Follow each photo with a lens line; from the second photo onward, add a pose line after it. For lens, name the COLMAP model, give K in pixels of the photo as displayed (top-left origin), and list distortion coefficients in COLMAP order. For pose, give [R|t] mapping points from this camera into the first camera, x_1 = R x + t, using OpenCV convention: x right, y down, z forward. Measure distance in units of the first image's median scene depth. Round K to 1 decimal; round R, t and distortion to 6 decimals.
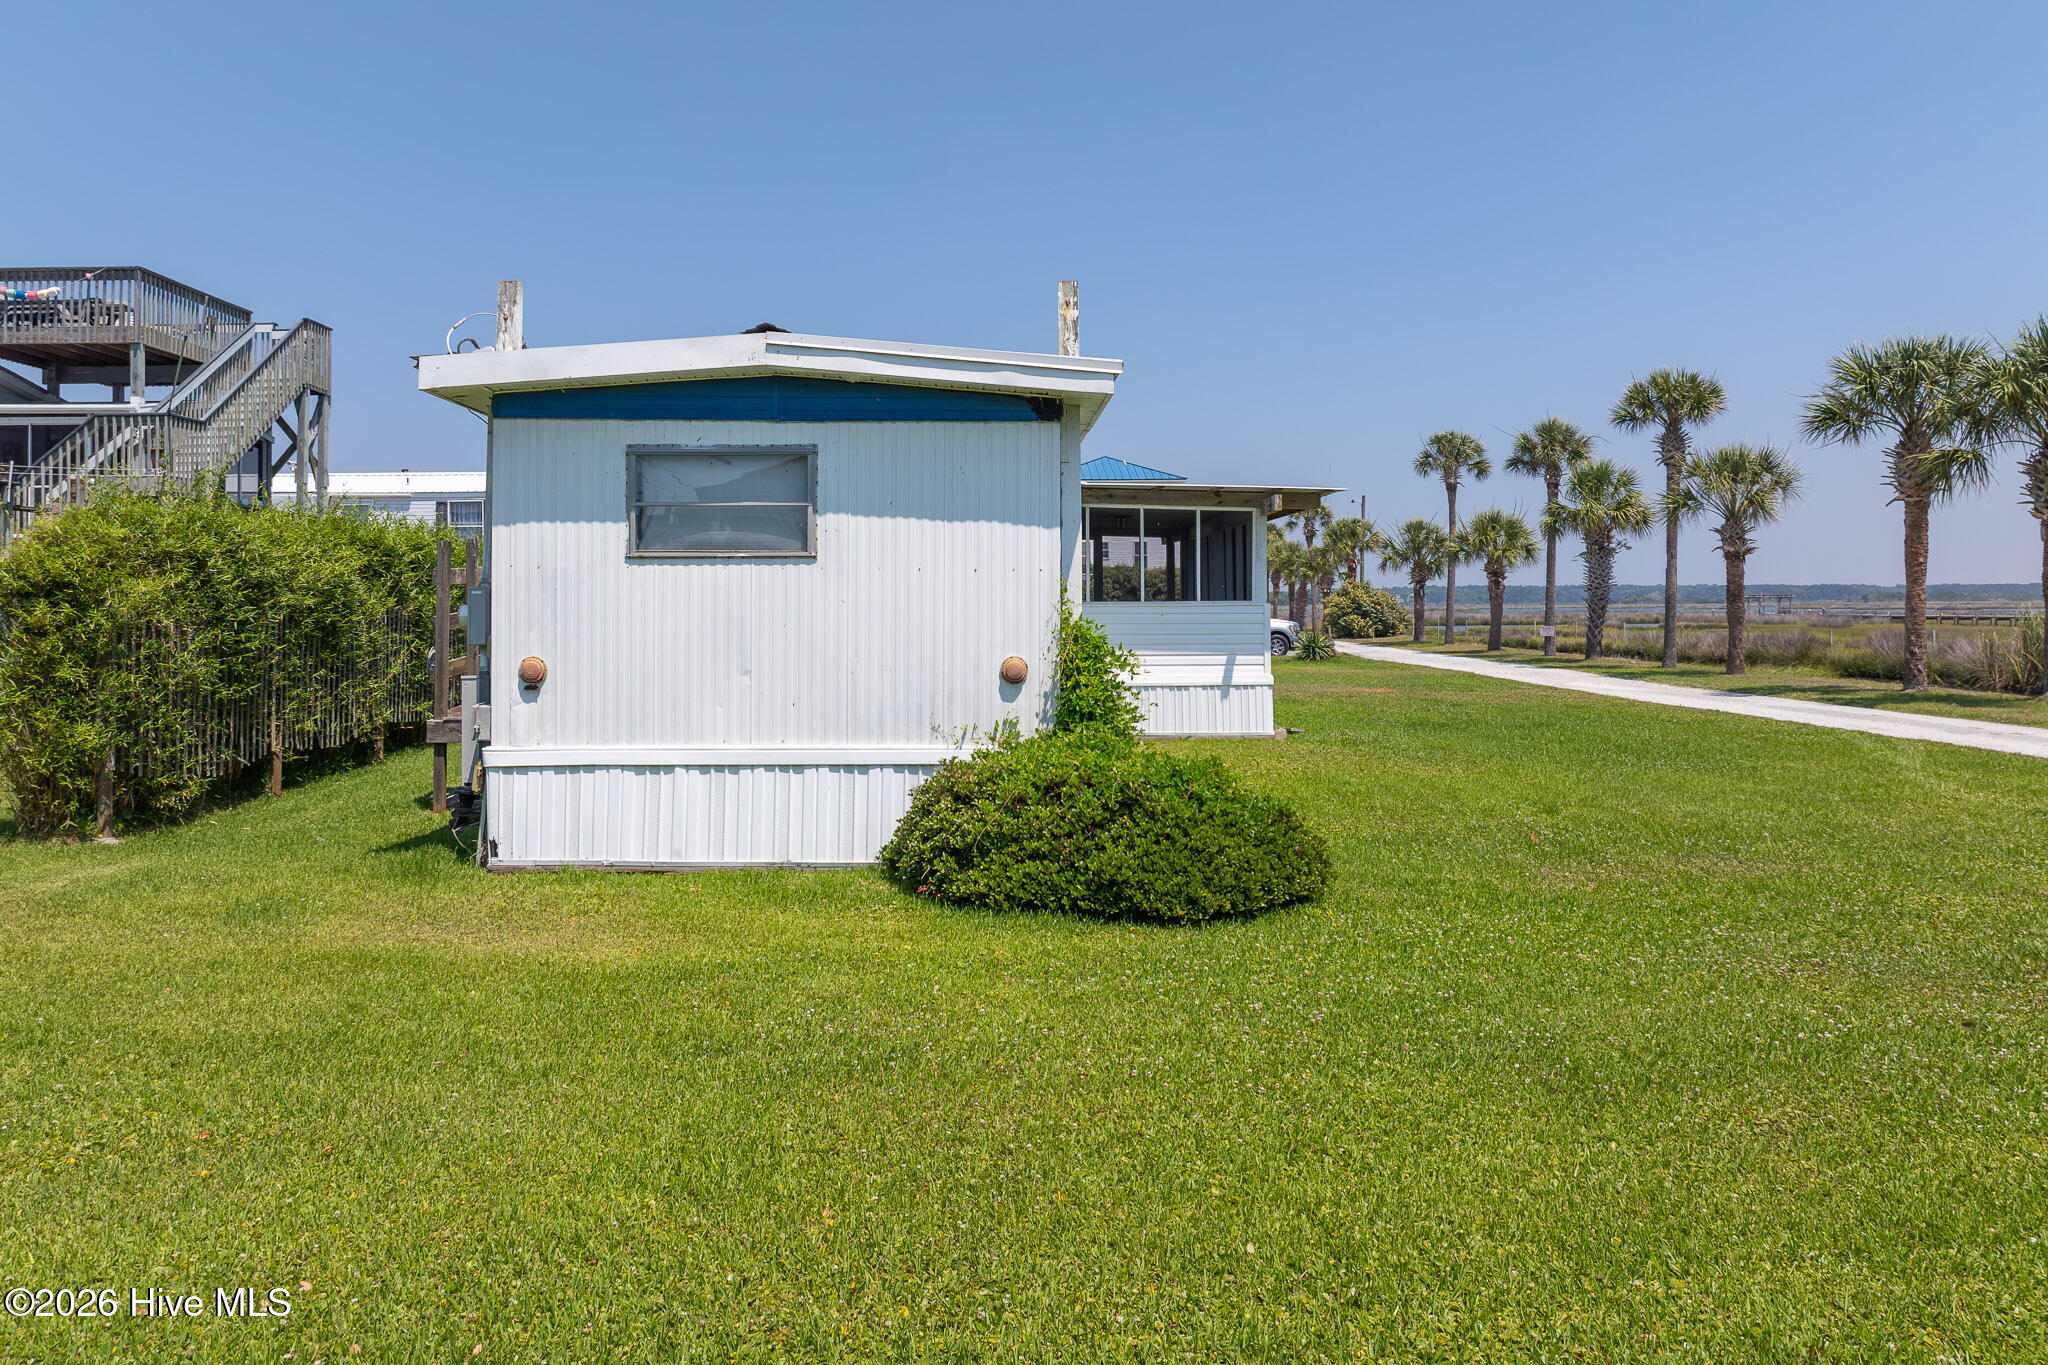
lens RADIAL K [[1447.8, 0, 1027.5], [0, 1447.8, 576.6], [0, 0, 1]] dist [-0.044185, 0.011759]
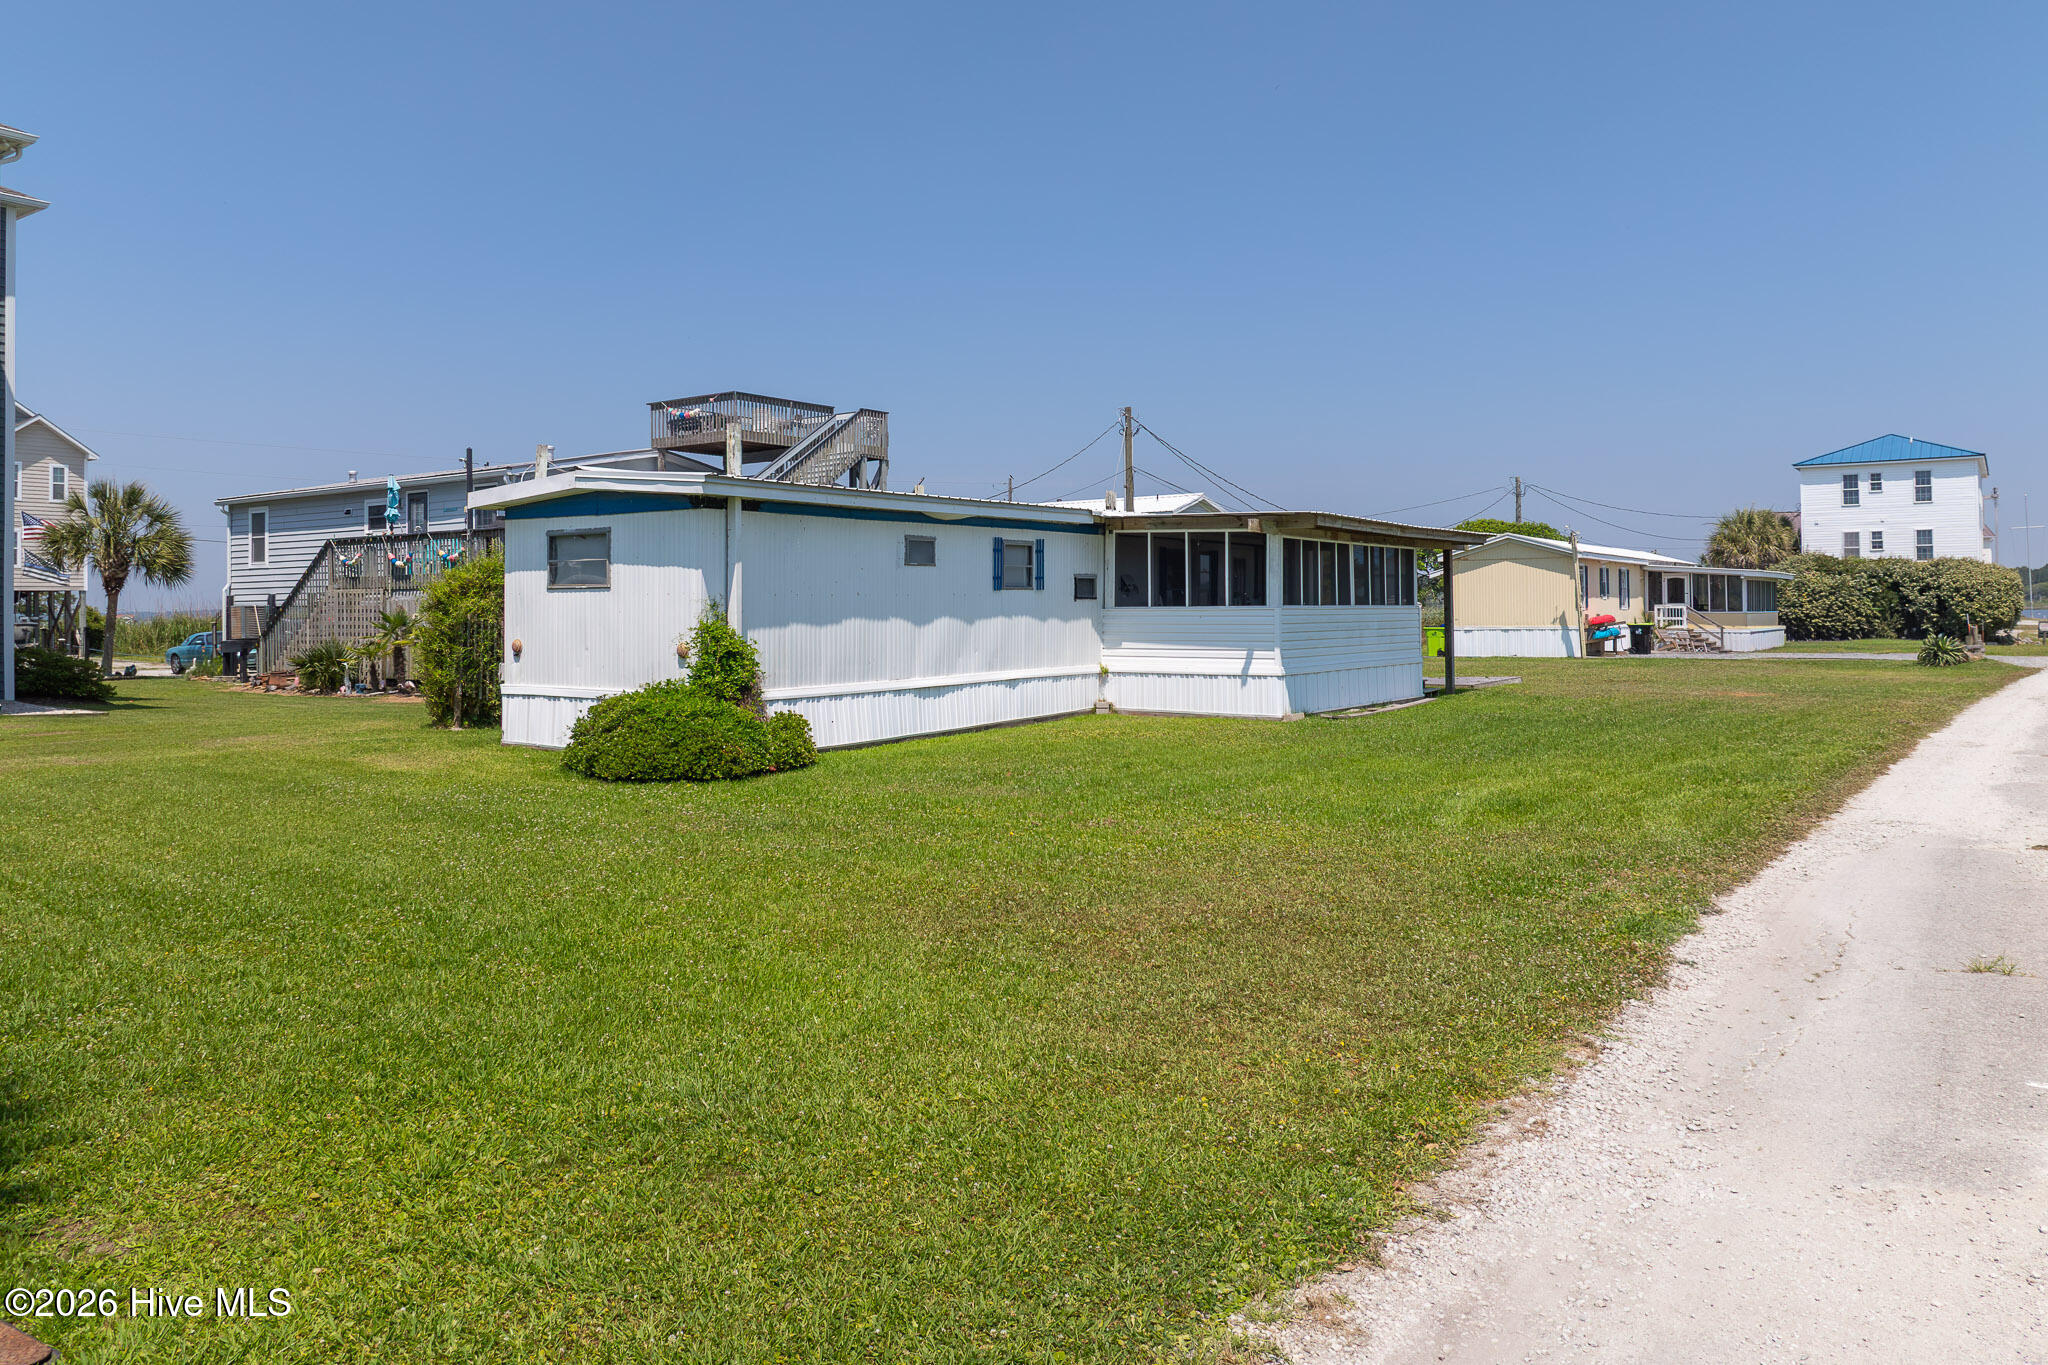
lens RADIAL K [[1447.8, 0, 1030.0], [0, 1447.8, 598.3], [0, 0, 1]] dist [-0.044185, 0.011759]
pose [[0.797097, -0.005427, -0.603827, 1.397833], [0.015808, 0.999804, 0.011882, -0.013286], [0.603644, -0.019017, 0.797027, -0.152900]]
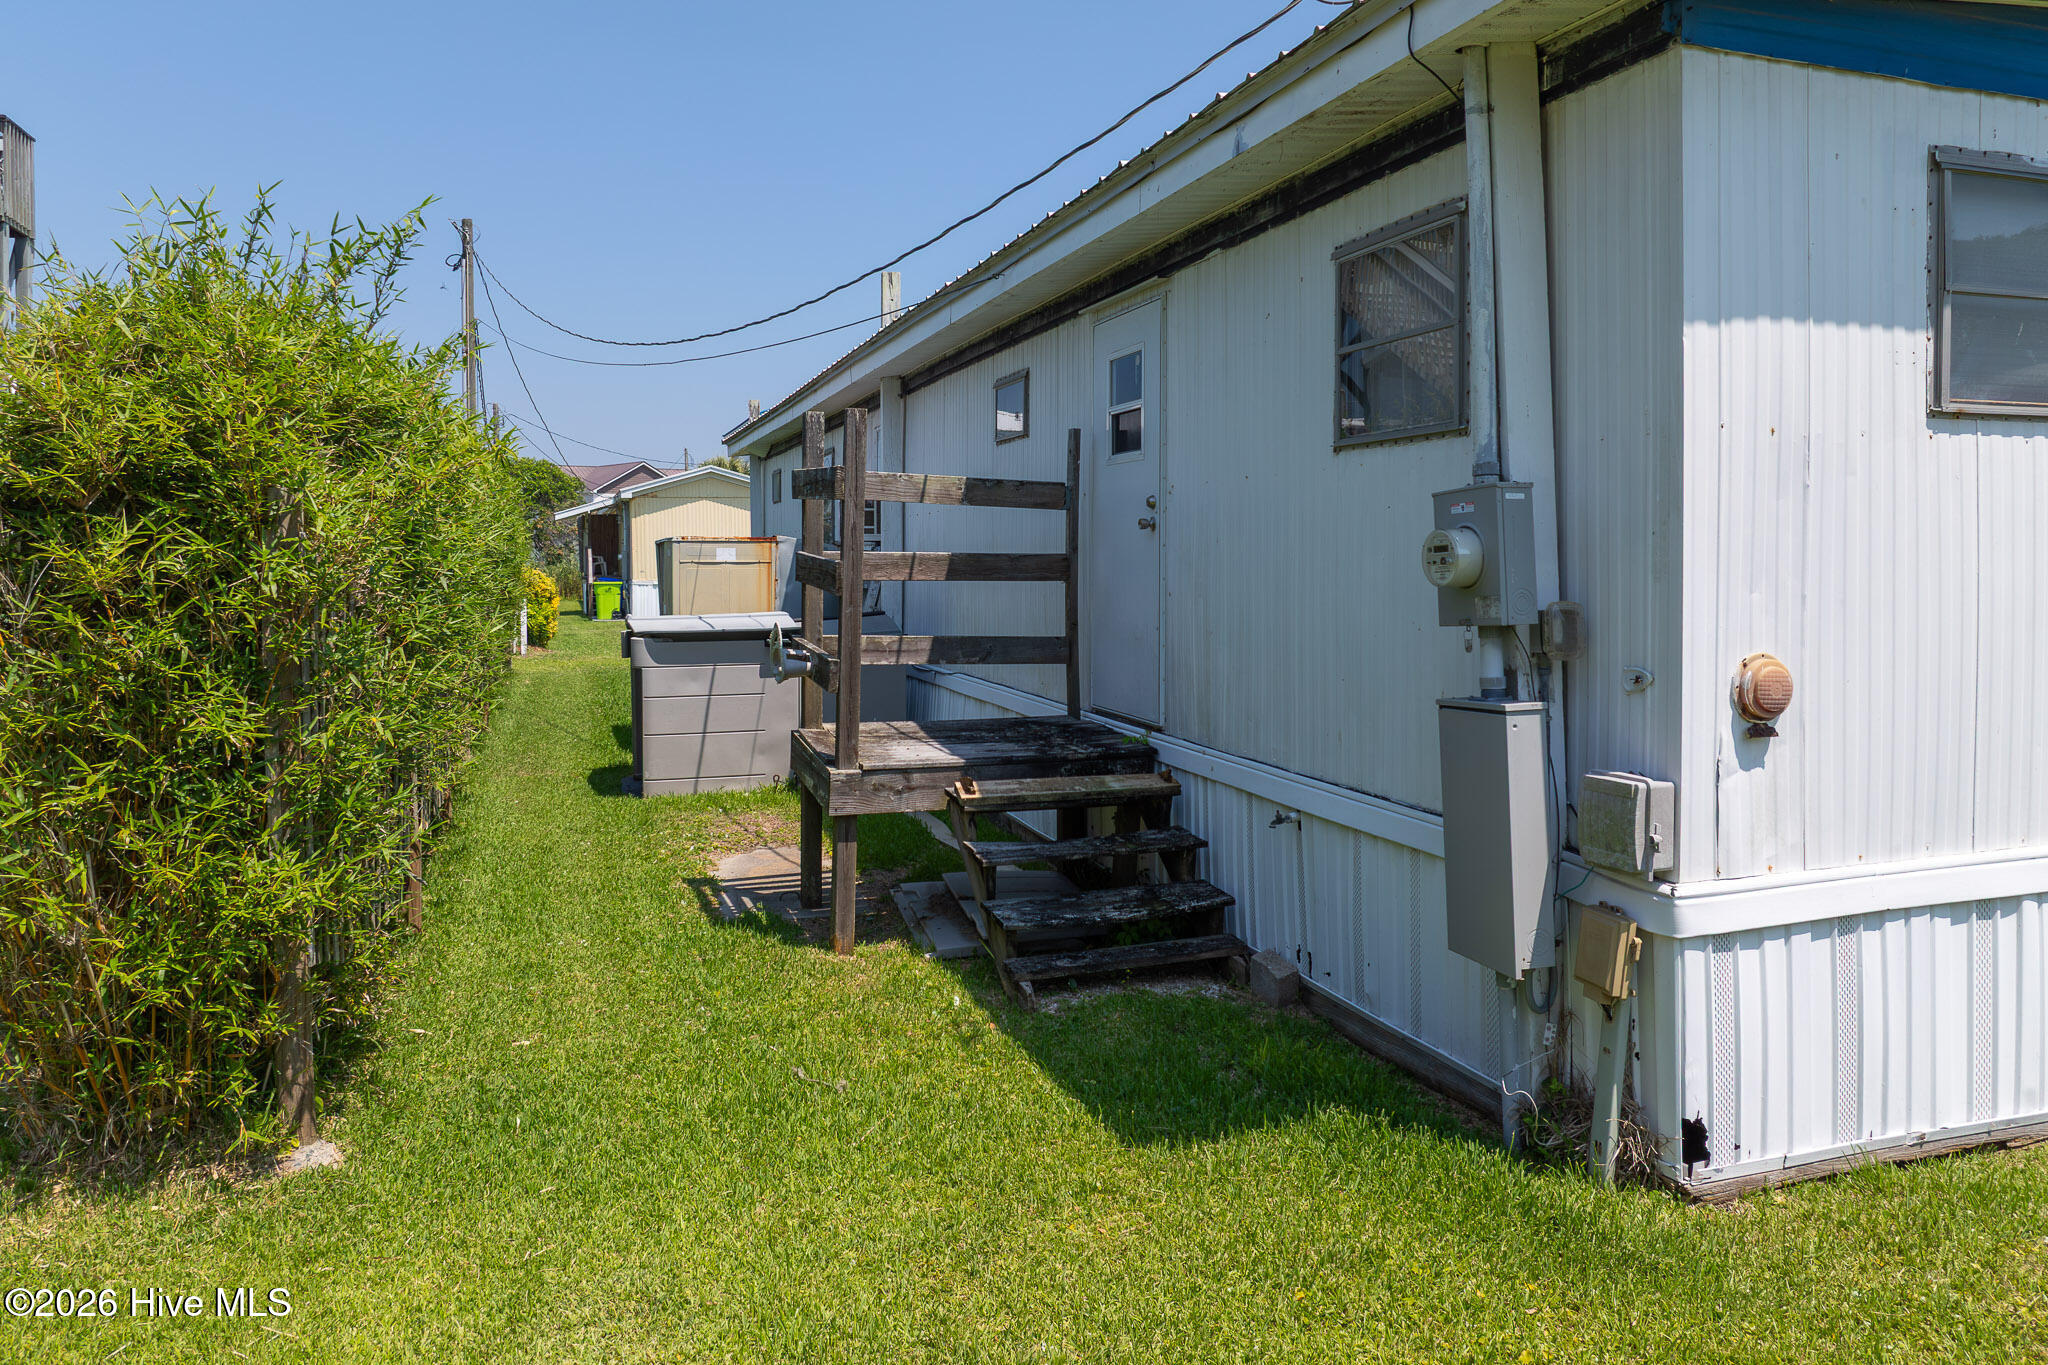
lens RADIAL K [[1447.8, 0, 1033.8], [0, 1447.8, 573.1], [0, 0, 1]] dist [-0.044185, 0.011759]
pose [[0.960890, -0.005466, 0.276876, -0.637432], [-0.003431, 0.999493, 0.031639, 0.020651], [-0.276908, -0.031351, 0.960385, 0.662343]]
